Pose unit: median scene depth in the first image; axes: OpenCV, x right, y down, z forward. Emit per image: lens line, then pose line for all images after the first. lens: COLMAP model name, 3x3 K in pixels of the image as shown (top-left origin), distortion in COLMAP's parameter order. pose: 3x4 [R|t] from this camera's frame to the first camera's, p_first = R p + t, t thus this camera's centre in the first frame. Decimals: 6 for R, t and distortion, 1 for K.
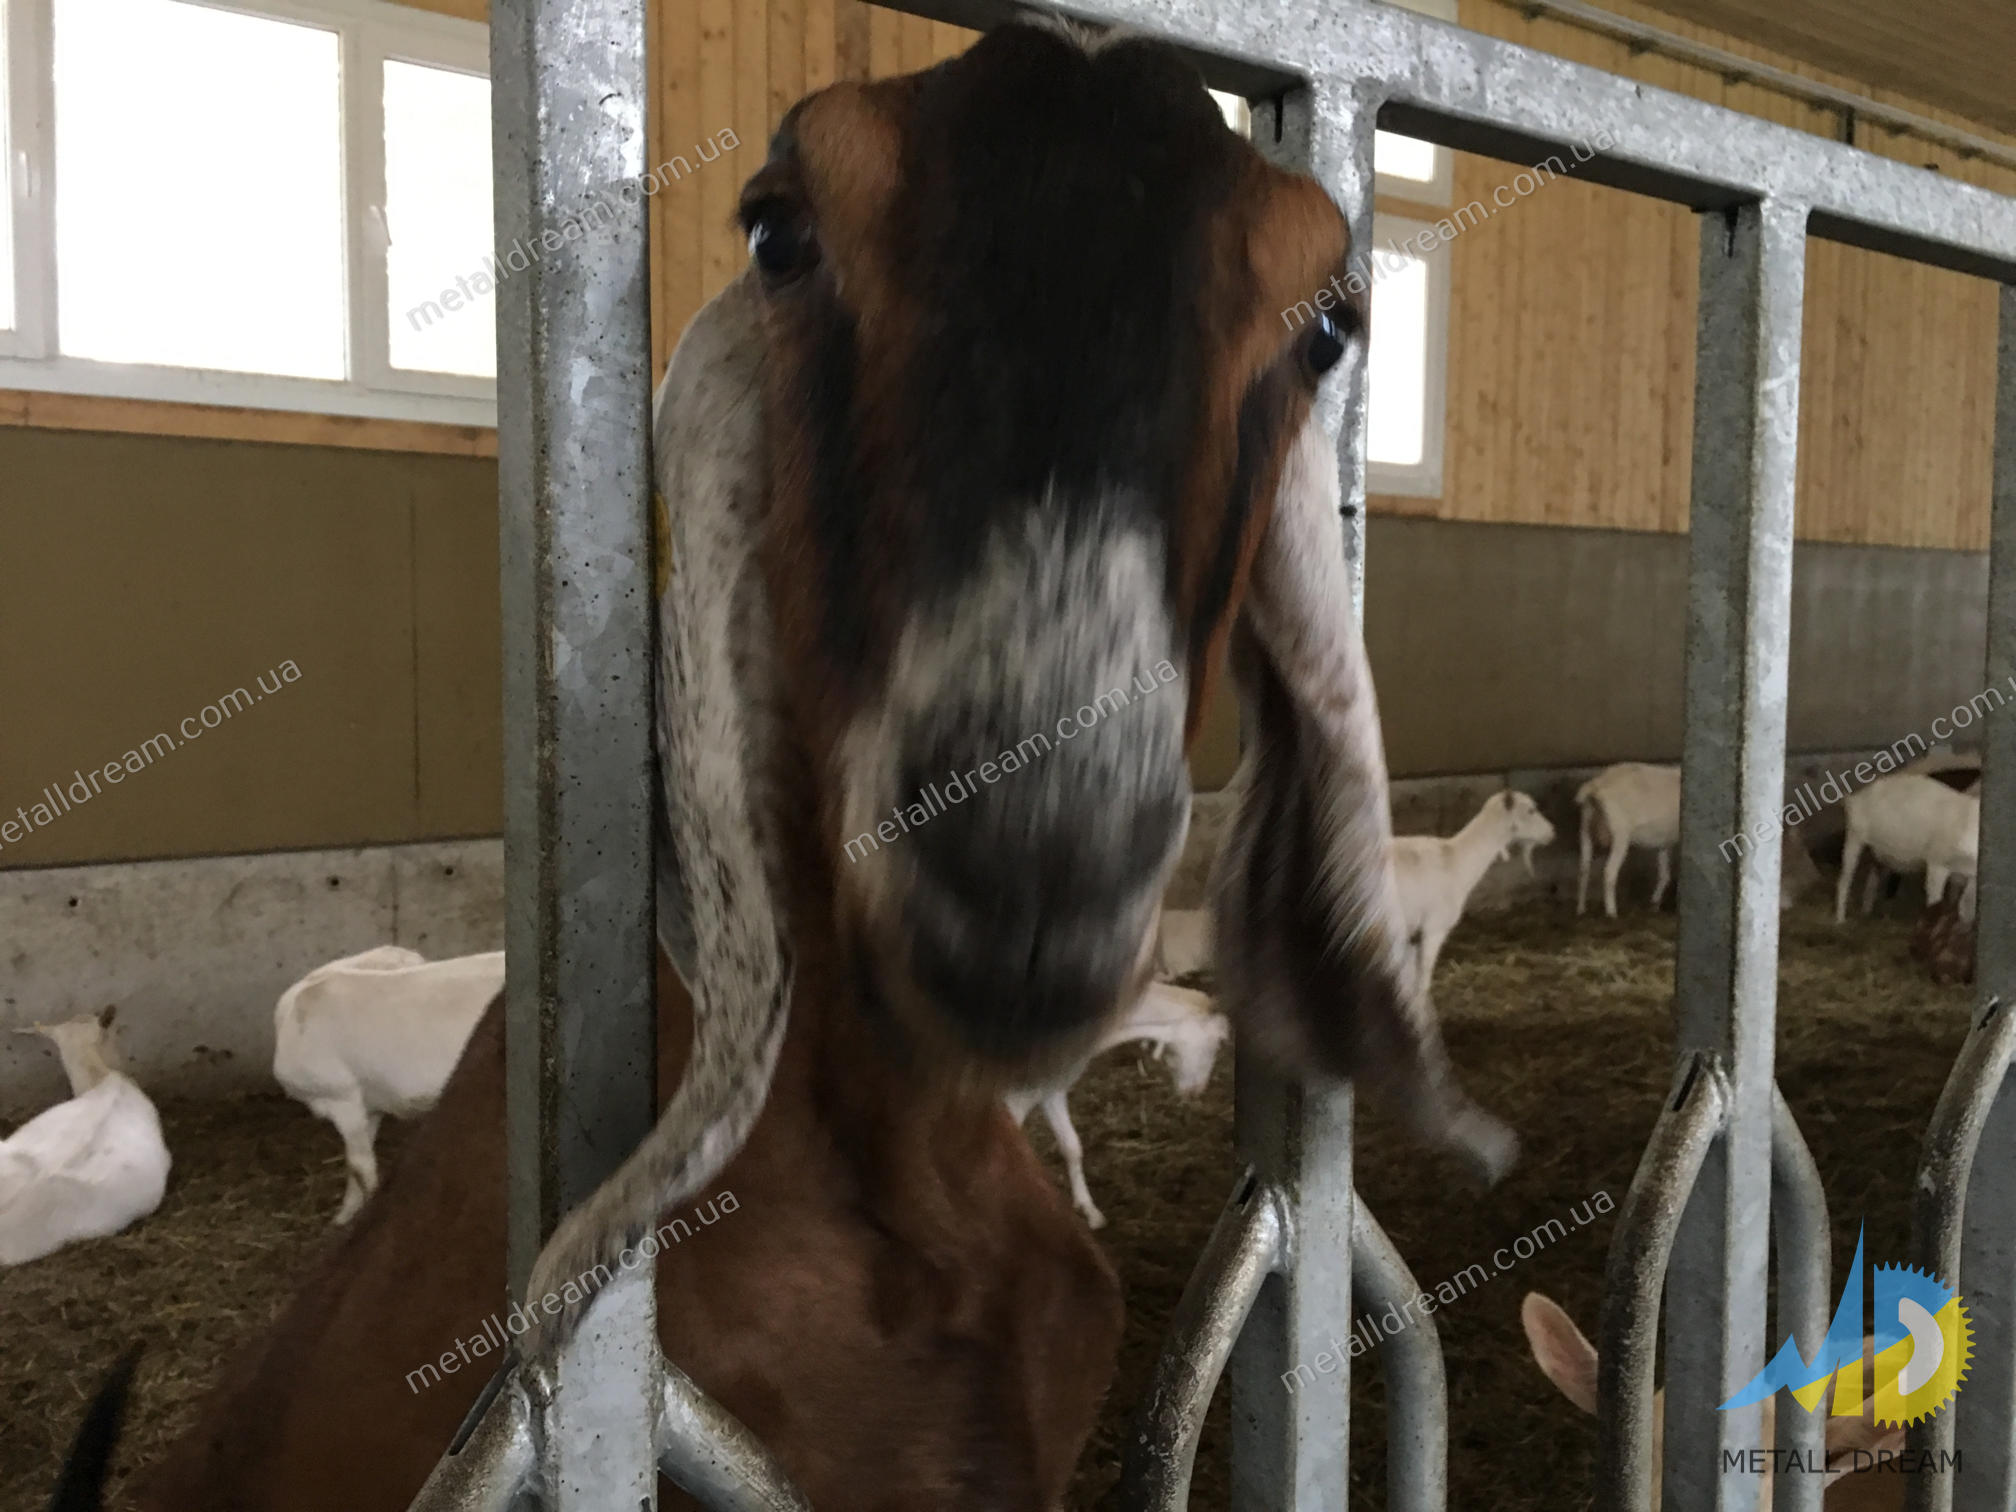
lens RADIAL K [[1687.0, 0, 992.0], [0, 1687.0, 748.0], [0, 0, 1]] dist [0.074714, -0.090747]
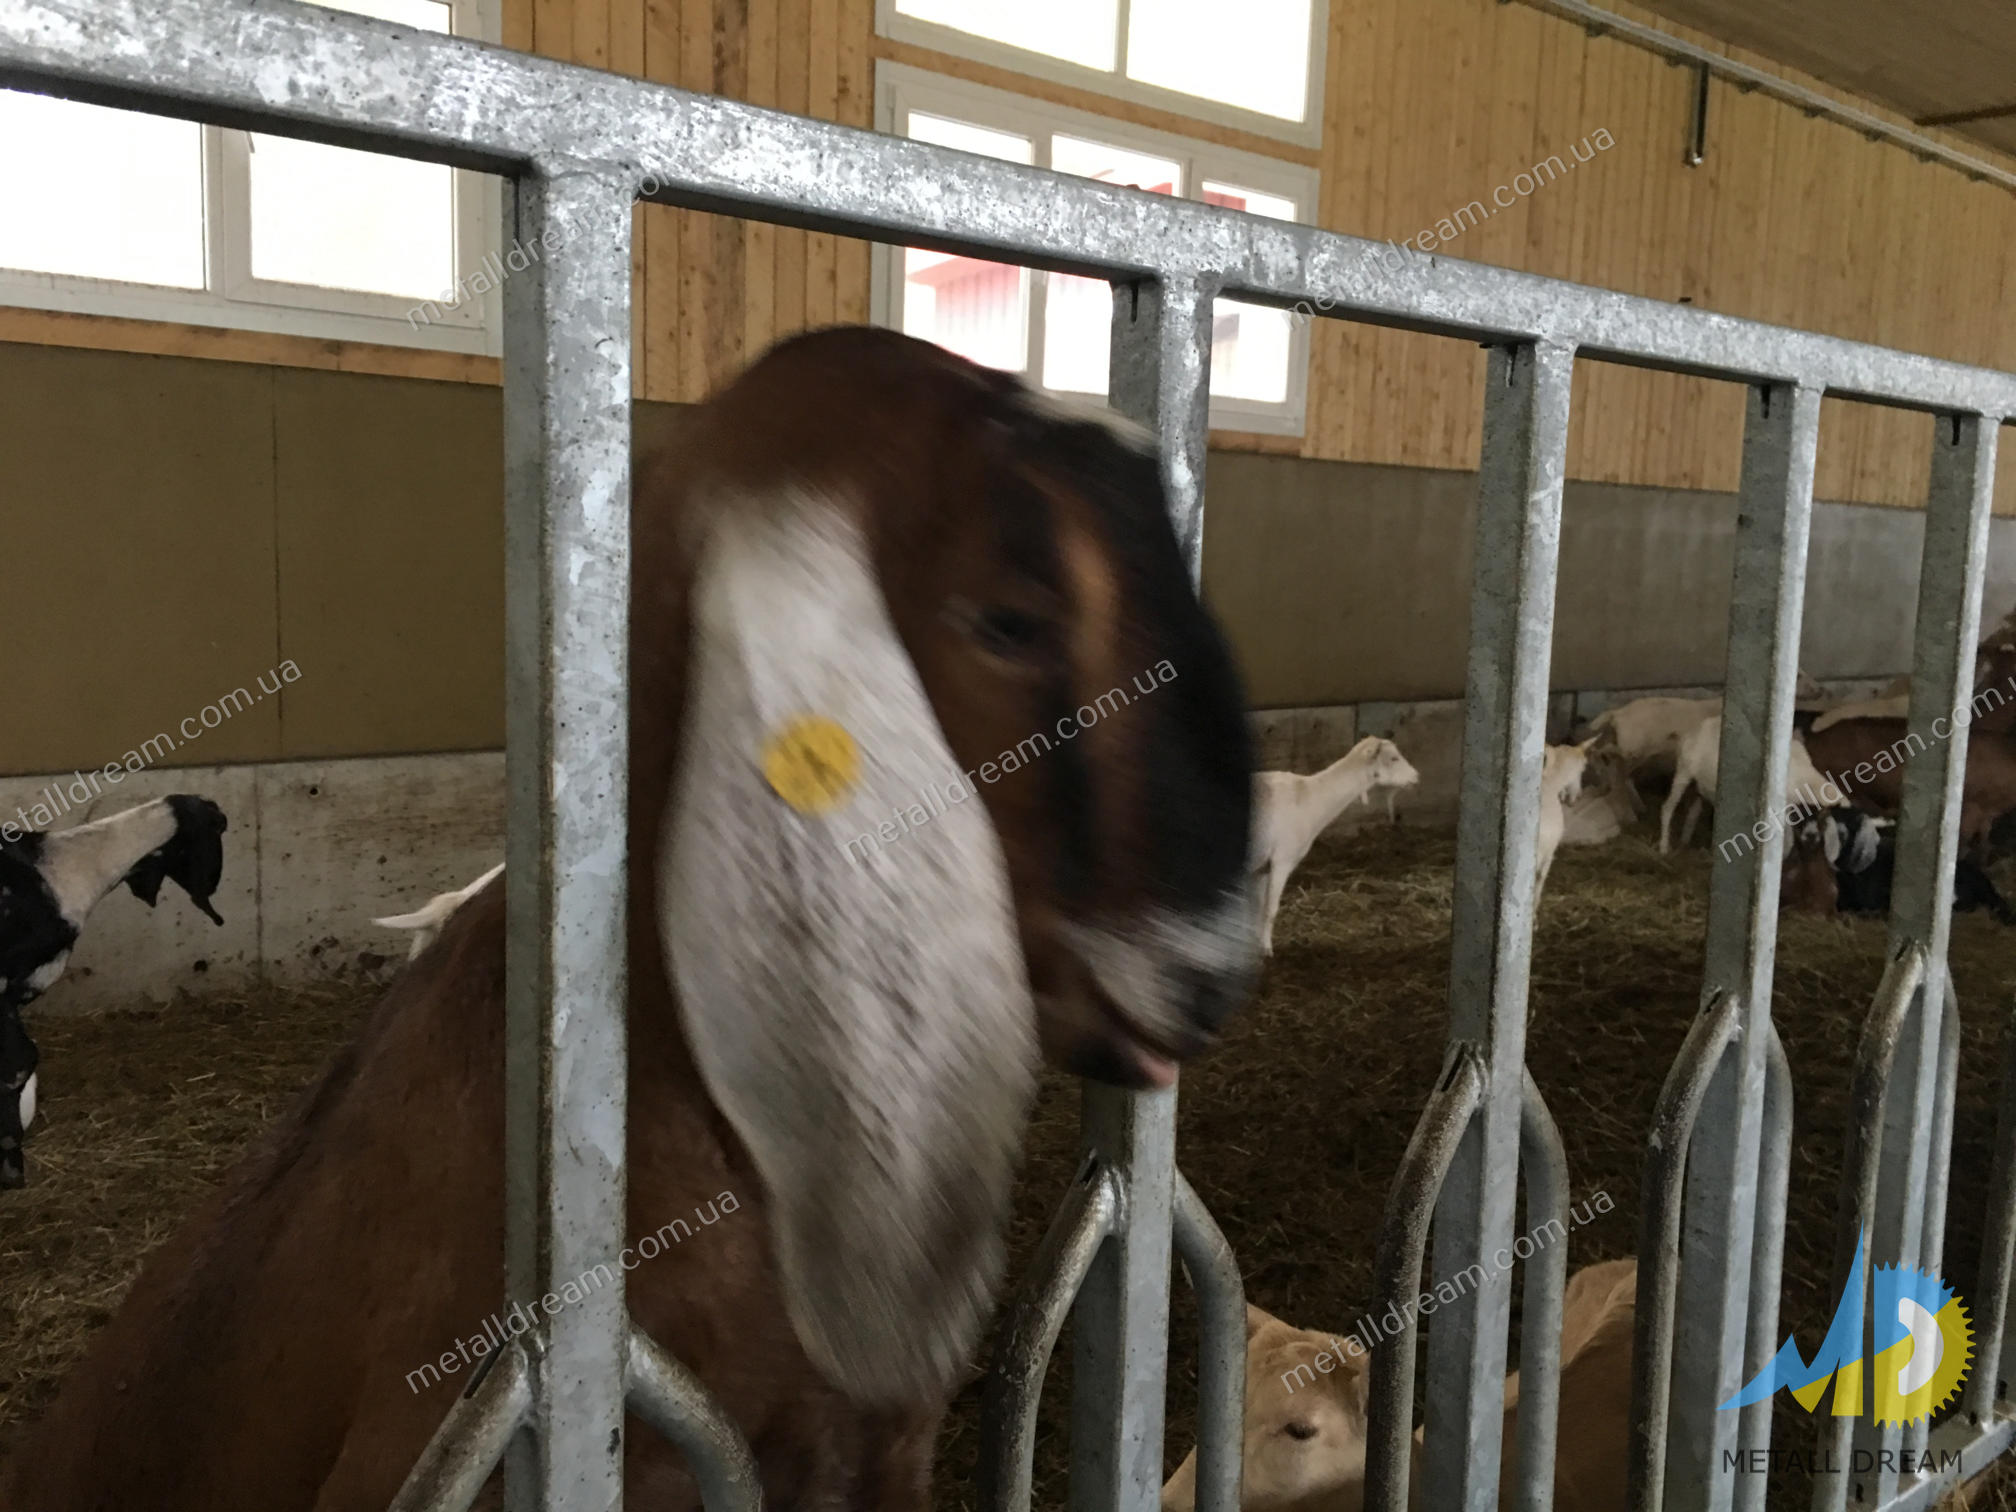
lens RADIAL K [[1687.0, 0, 987.5], [0, 1687.0, 749.0], [0, 0, 1]] dist [0.074714, -0.090747]
pose [[0.996909, 0.015896, 0.076942, -0.018001], [-0.019898, 0.998473, 0.051531, -0.082624], [-0.076005, -0.052903, 0.995703, -0.157513]]
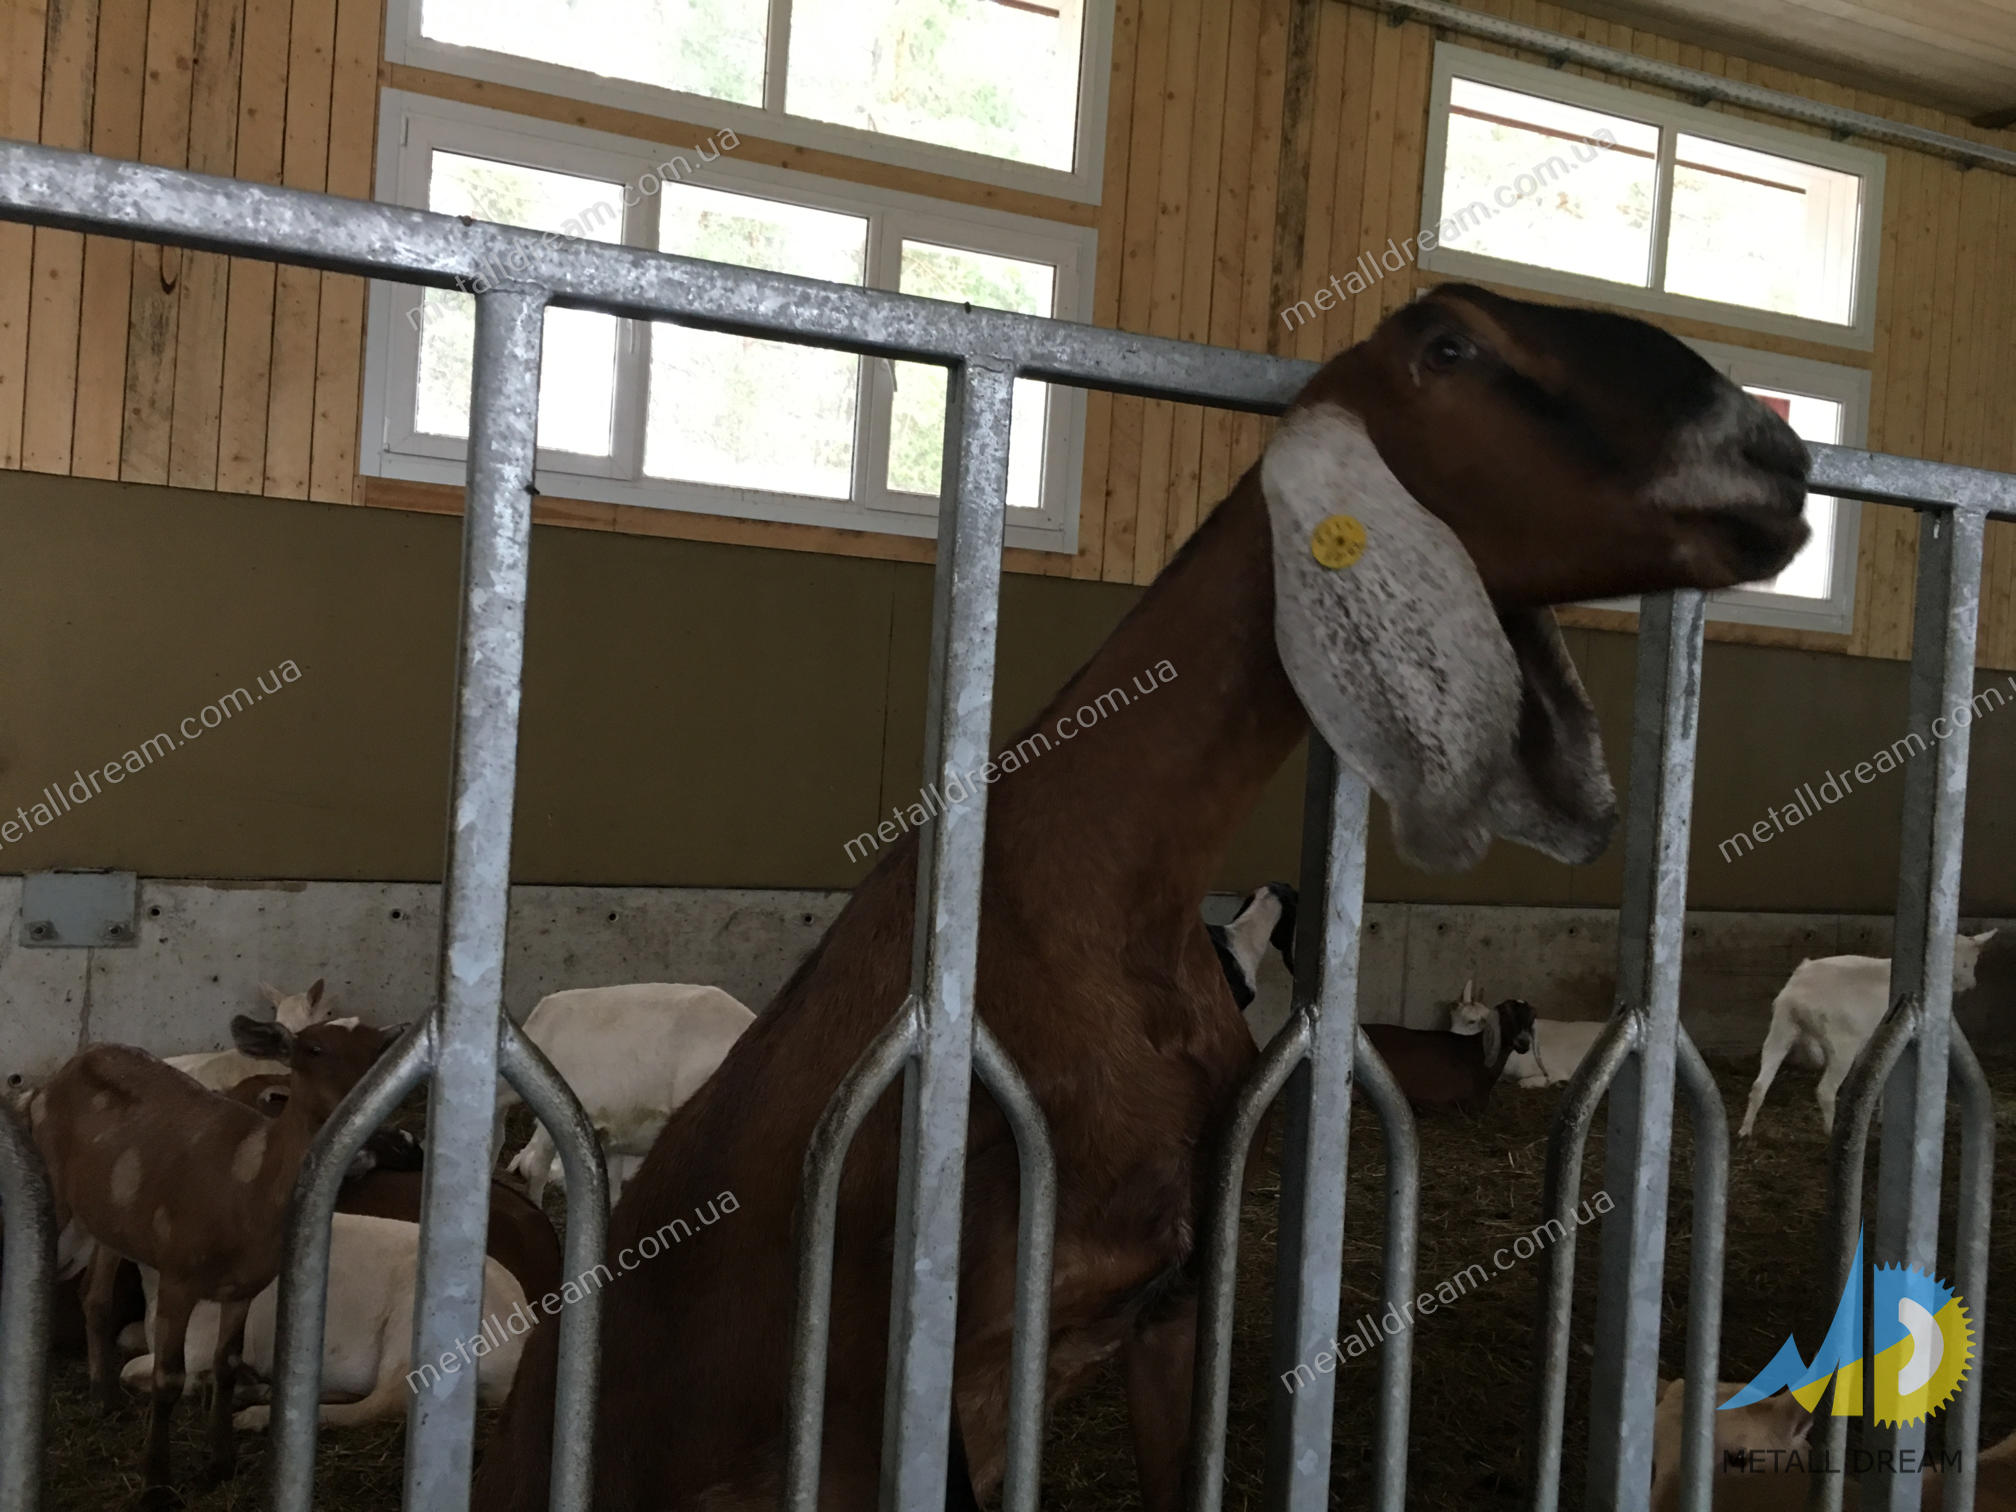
lens RADIAL K [[1687.0, 0, 993.0], [0, 1687.0, 741.3], [0, 0, 1]] dist [0.074714, -0.090747]
pose [[0.975684, 0.058113, -0.211338, -0.125805], [-0.071552, 0.995835, -0.056501, 0.087070], [0.207175, 0.070249, 0.975779, -0.858156]]
